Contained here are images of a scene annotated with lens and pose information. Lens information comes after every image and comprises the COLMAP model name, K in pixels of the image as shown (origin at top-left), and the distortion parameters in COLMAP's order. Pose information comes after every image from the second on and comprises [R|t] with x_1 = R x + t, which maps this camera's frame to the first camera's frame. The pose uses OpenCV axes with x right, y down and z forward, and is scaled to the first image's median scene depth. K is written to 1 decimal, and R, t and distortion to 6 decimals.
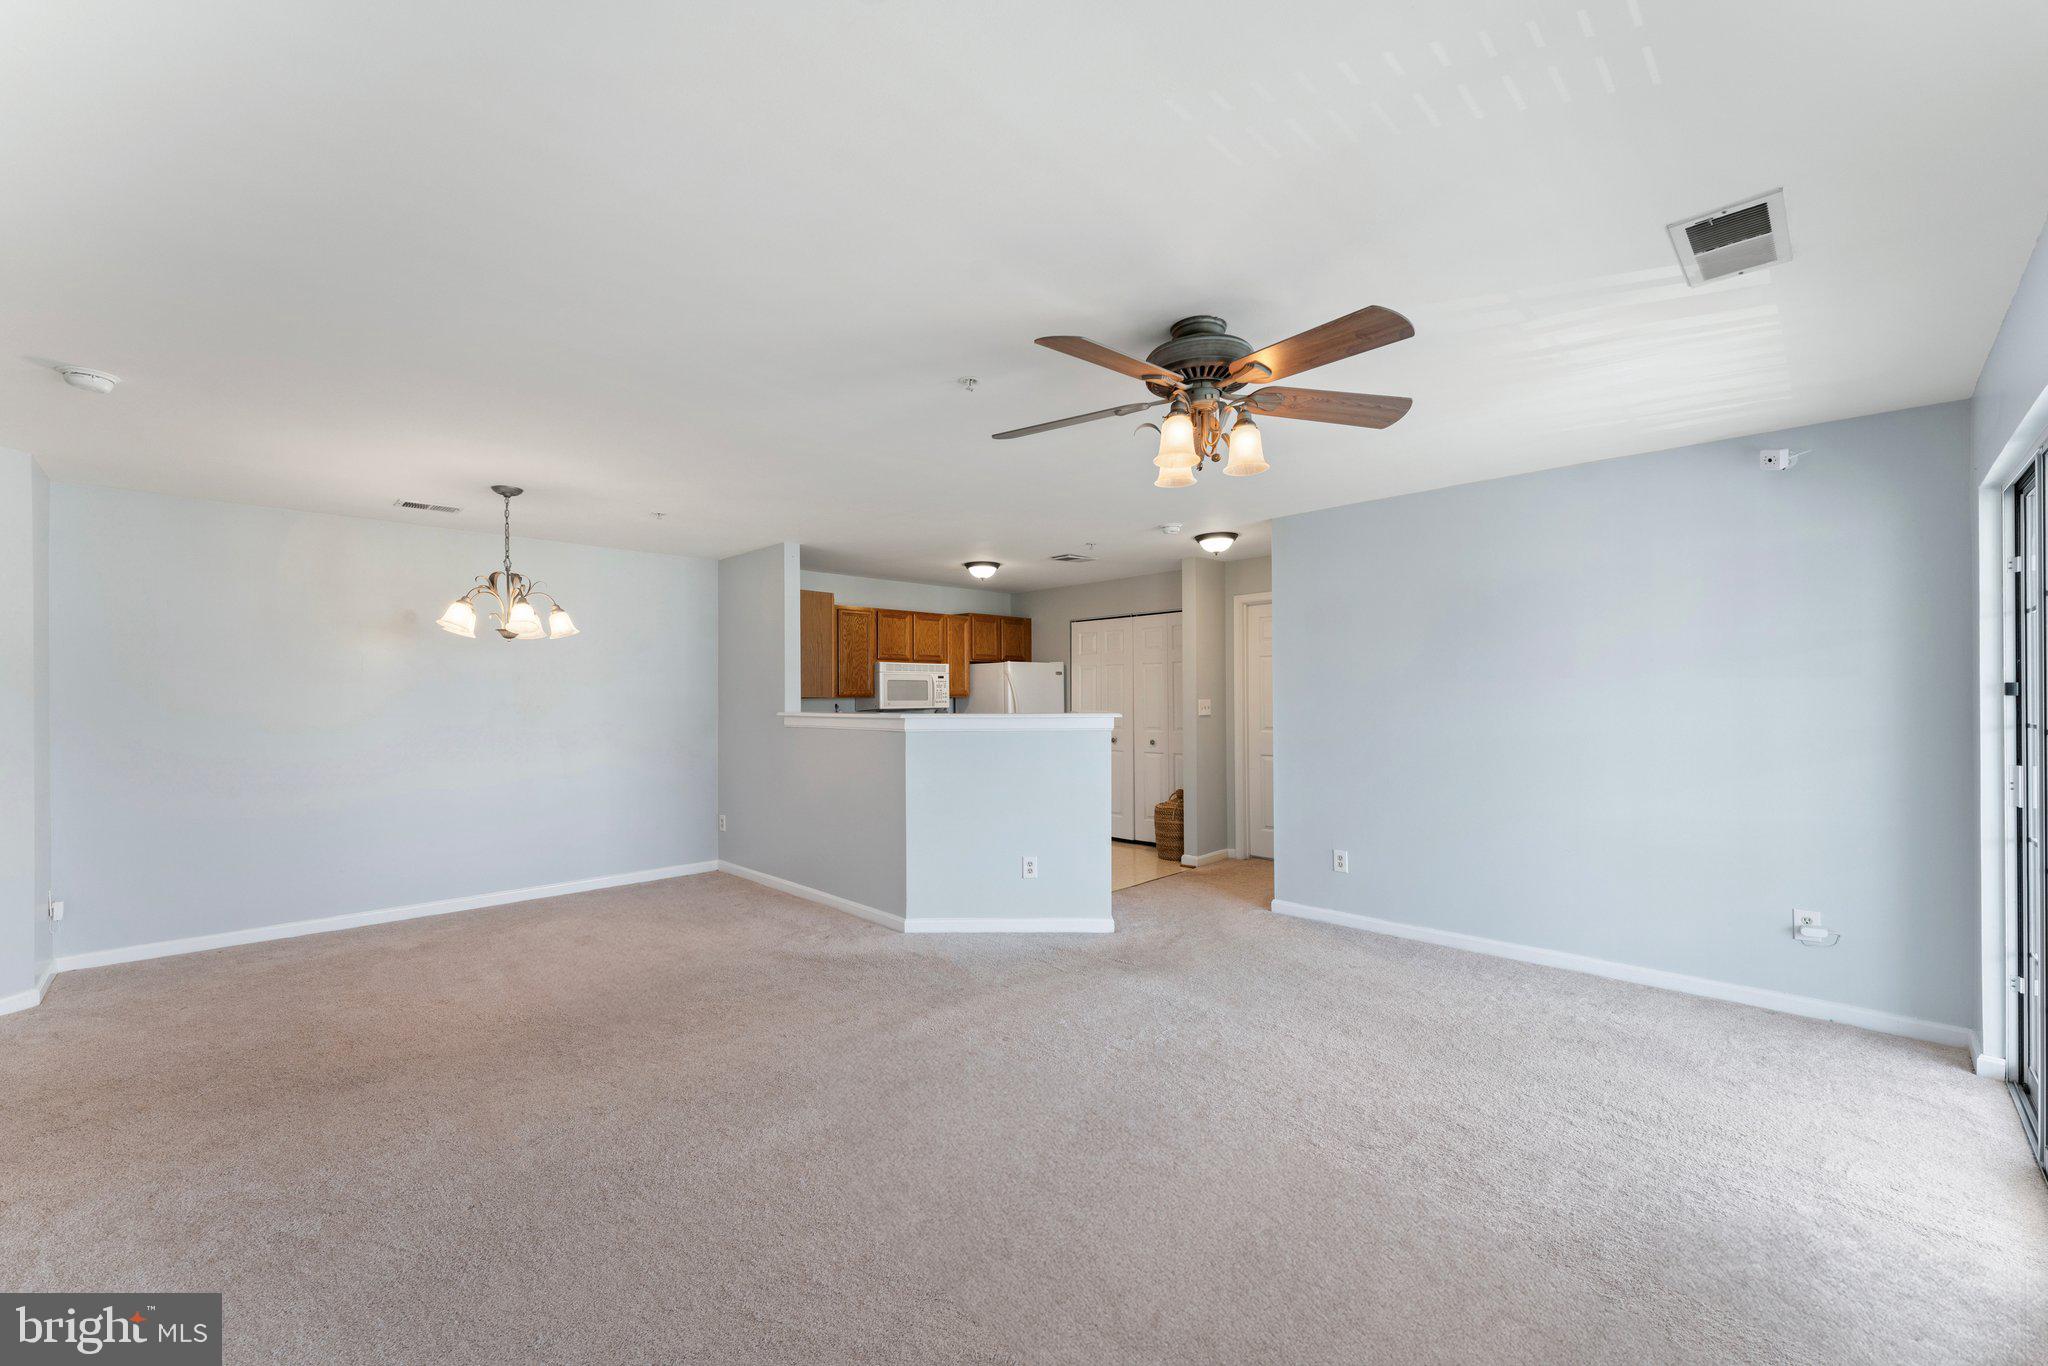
lens RADIAL K [[808.0, 0, 992.0], [0, 808.0, 707.1], [0, 0, 1]] dist [-0.000169, 0.000402]
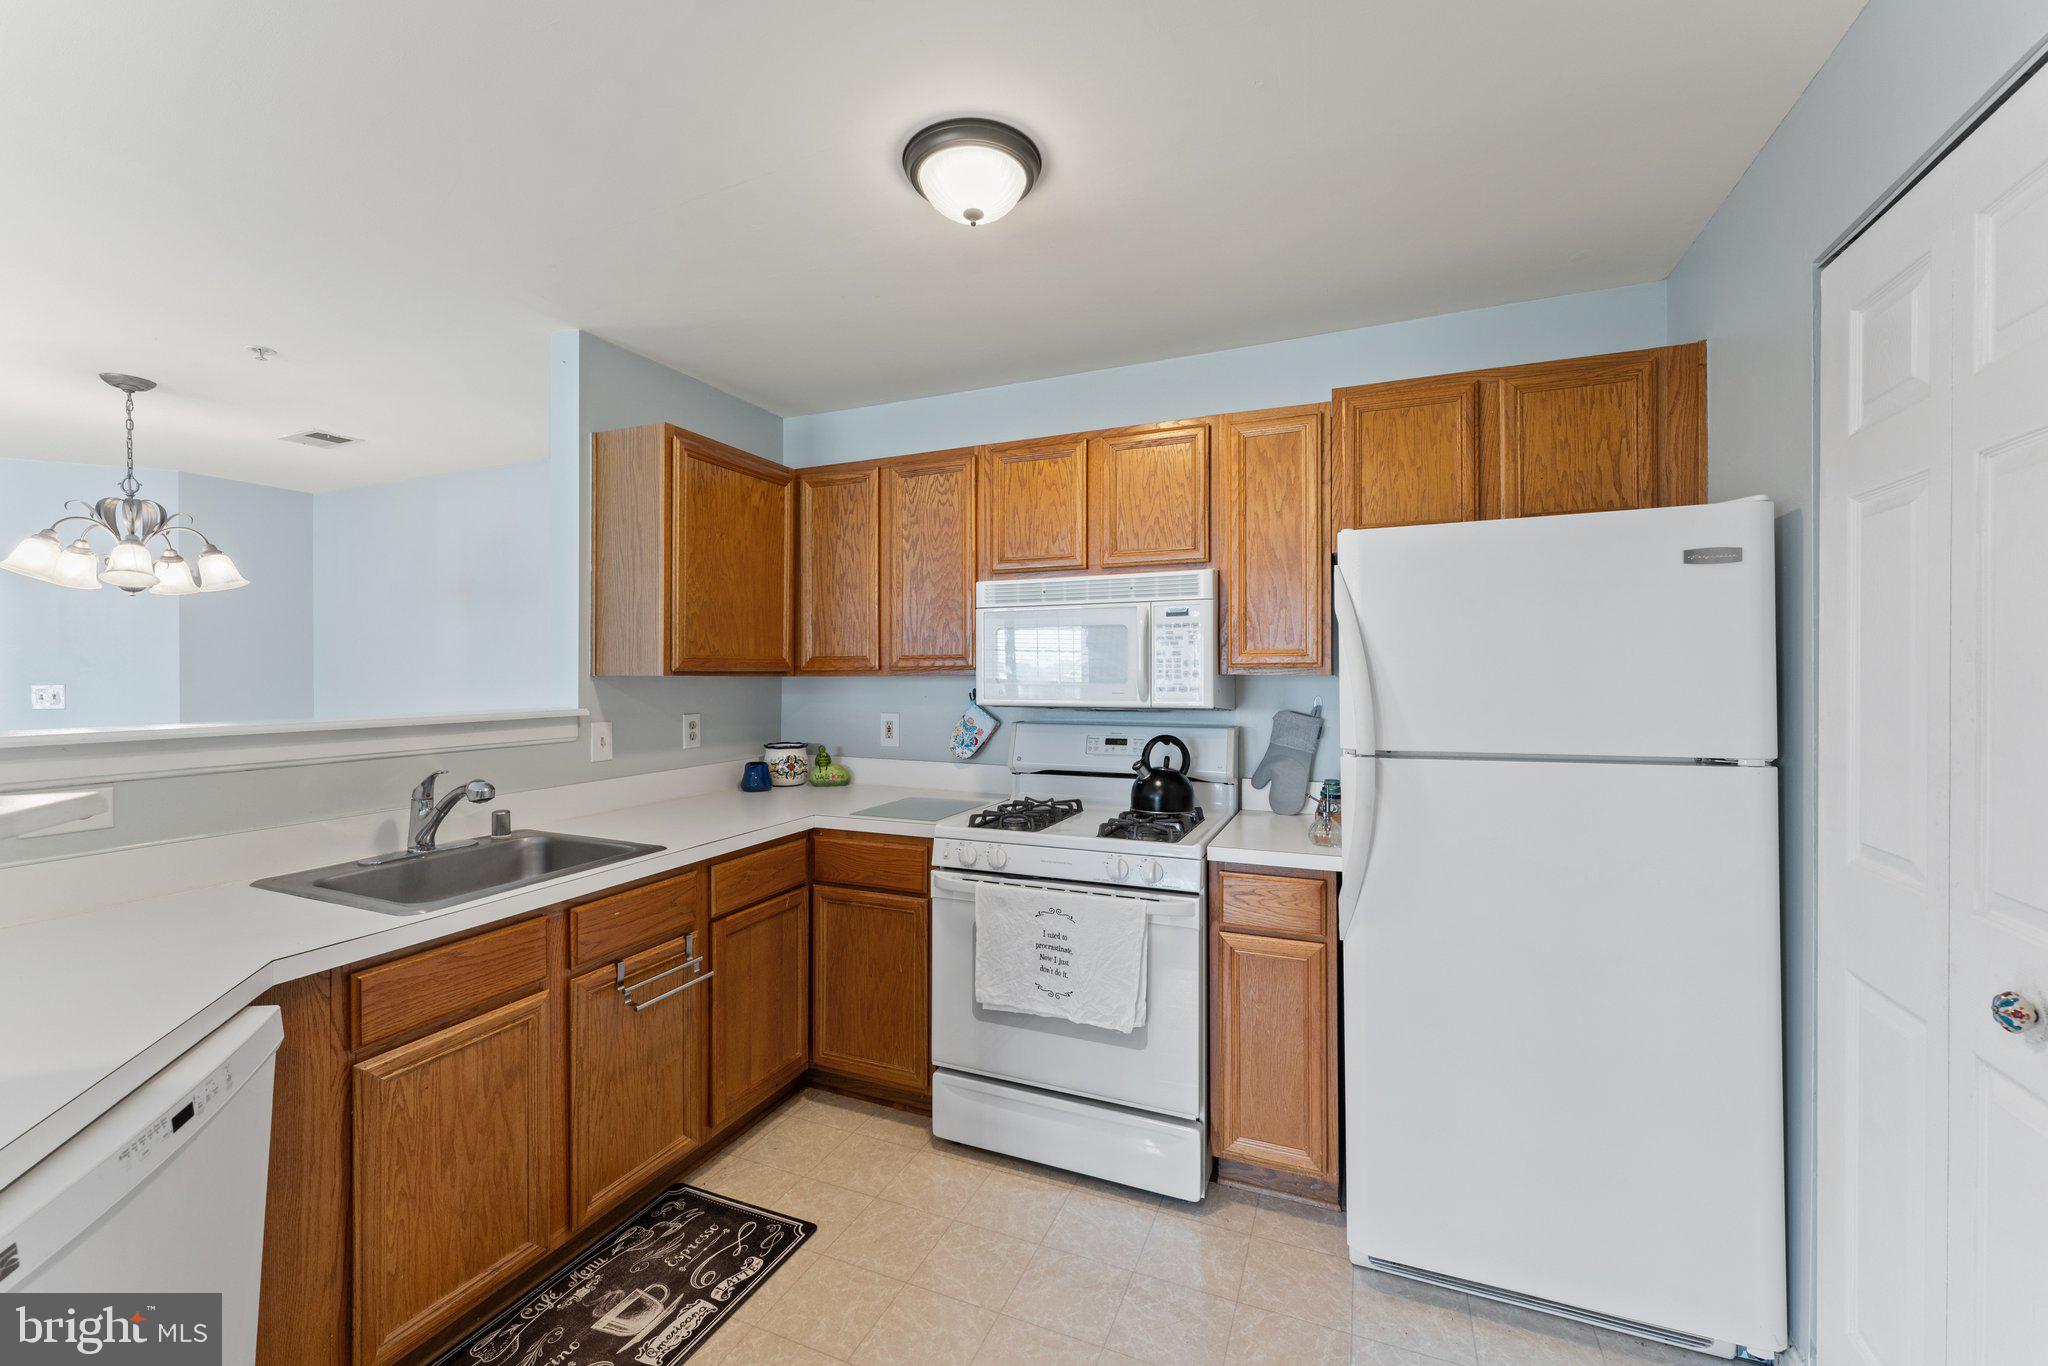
lens RADIAL K [[808.0, 0, 1019.7], [0, 808.0, 675.5], [0, 0, 1]] dist [-0.000169, 0.000402]
pose [[0.405349, 0.009279, -0.914115, 0.222128], [-0.008568, 0.999943, 0.006351, -0.014031], [0.914122, 0.005257, 0.405406, 0.866512]]
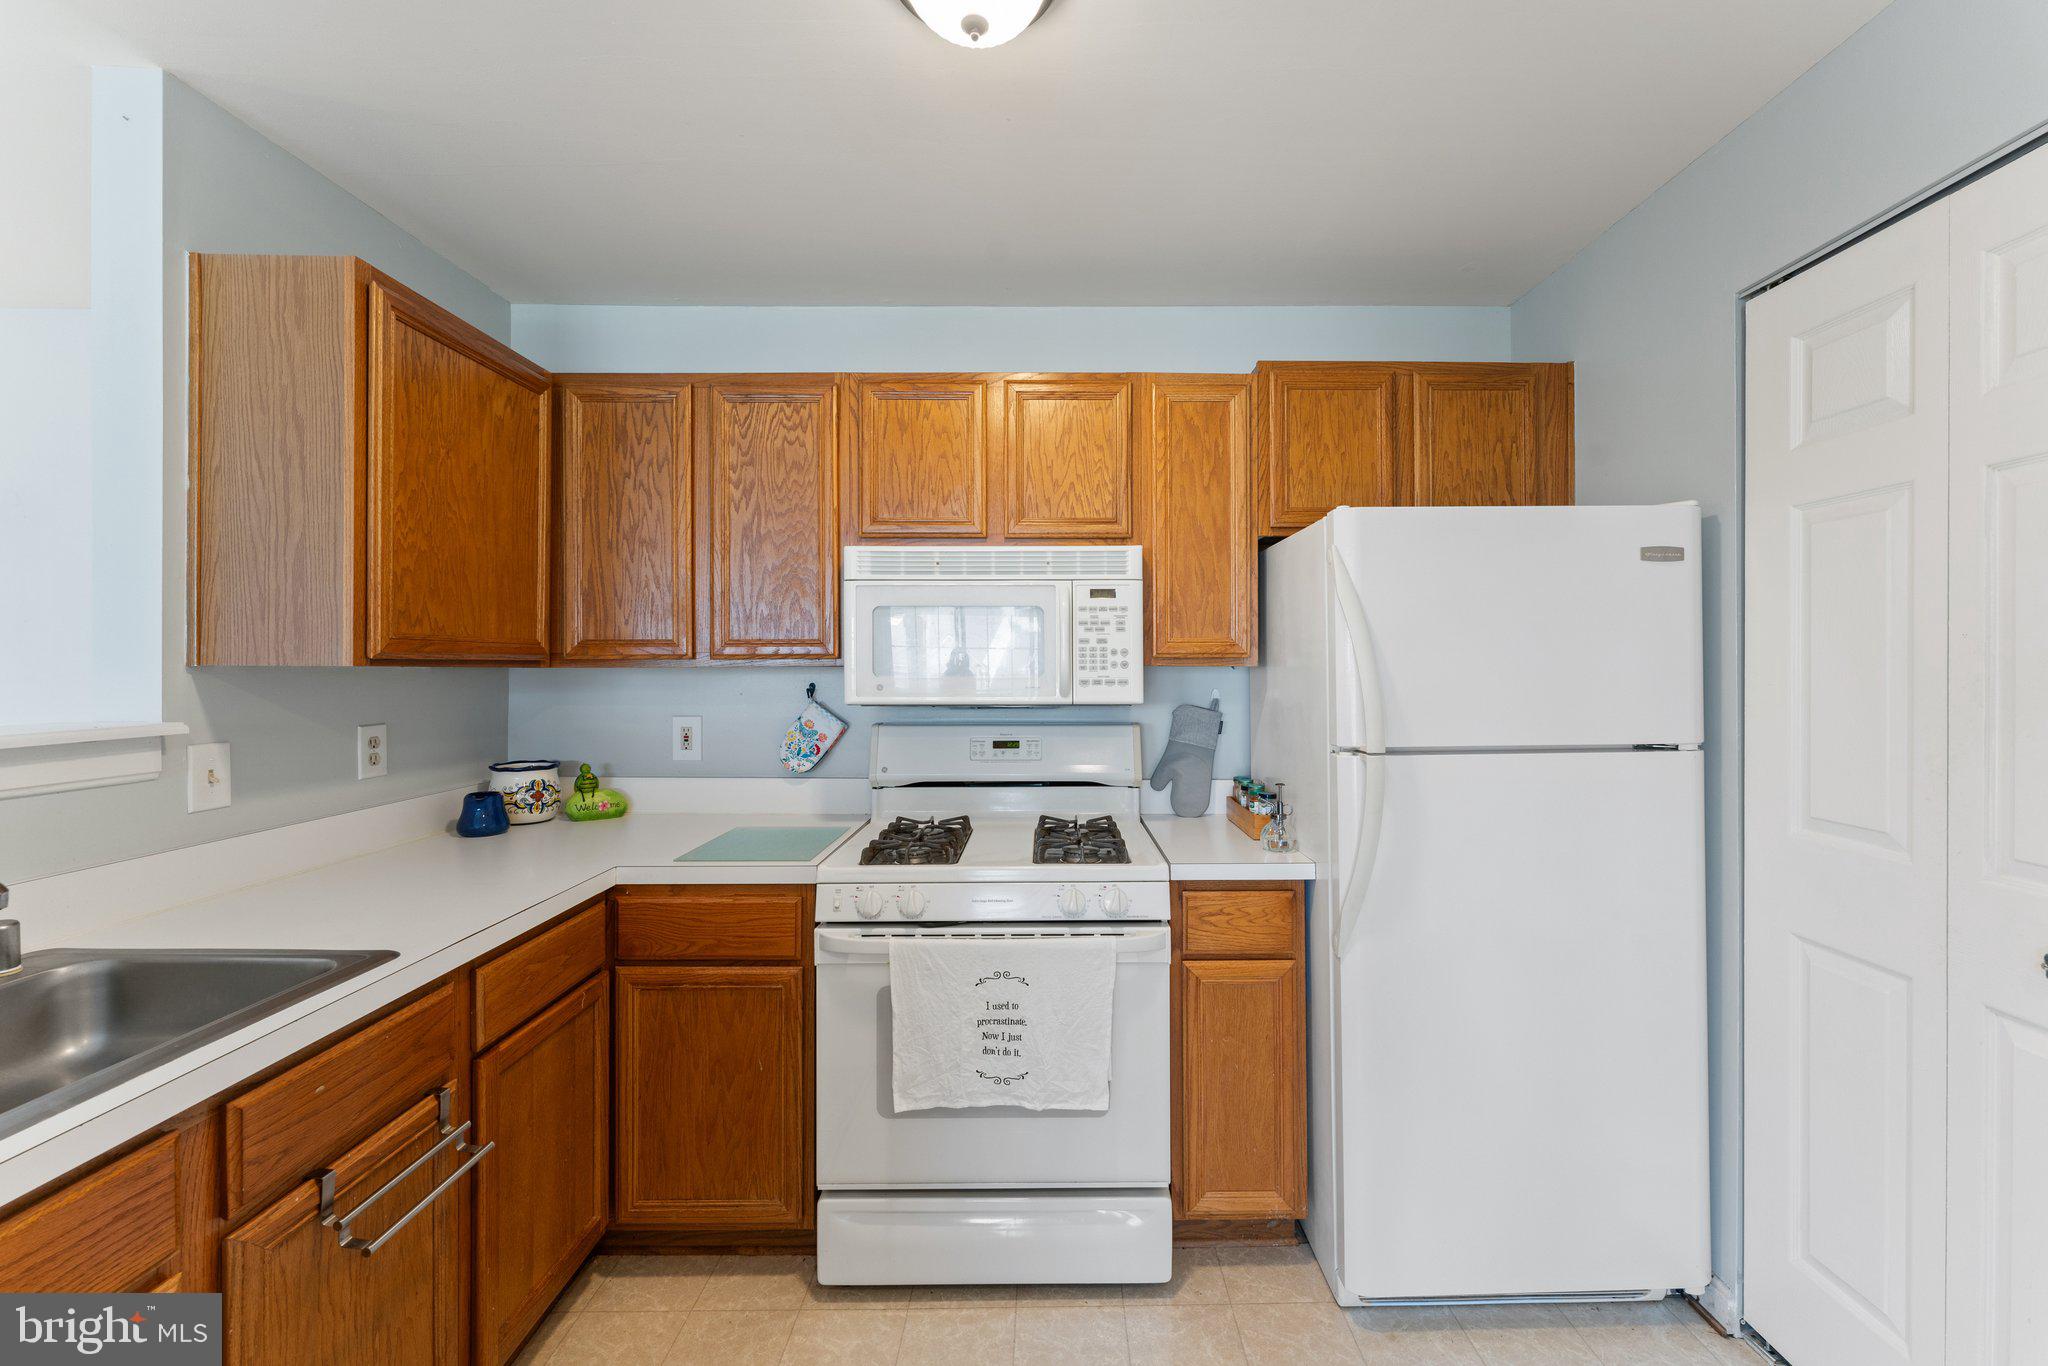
lens RADIAL K [[808.0, 0, 1046.1], [0, 808.0, 667.1], [0, 0, 1]] dist [-0.000169, 0.000402]
pose [[0.734803, 0.009527, -0.678214, 0.120580], [-0.010638, 0.999940, 0.002521, -0.012658], [0.678198, 0.005362, 0.734860, 0.833779]]
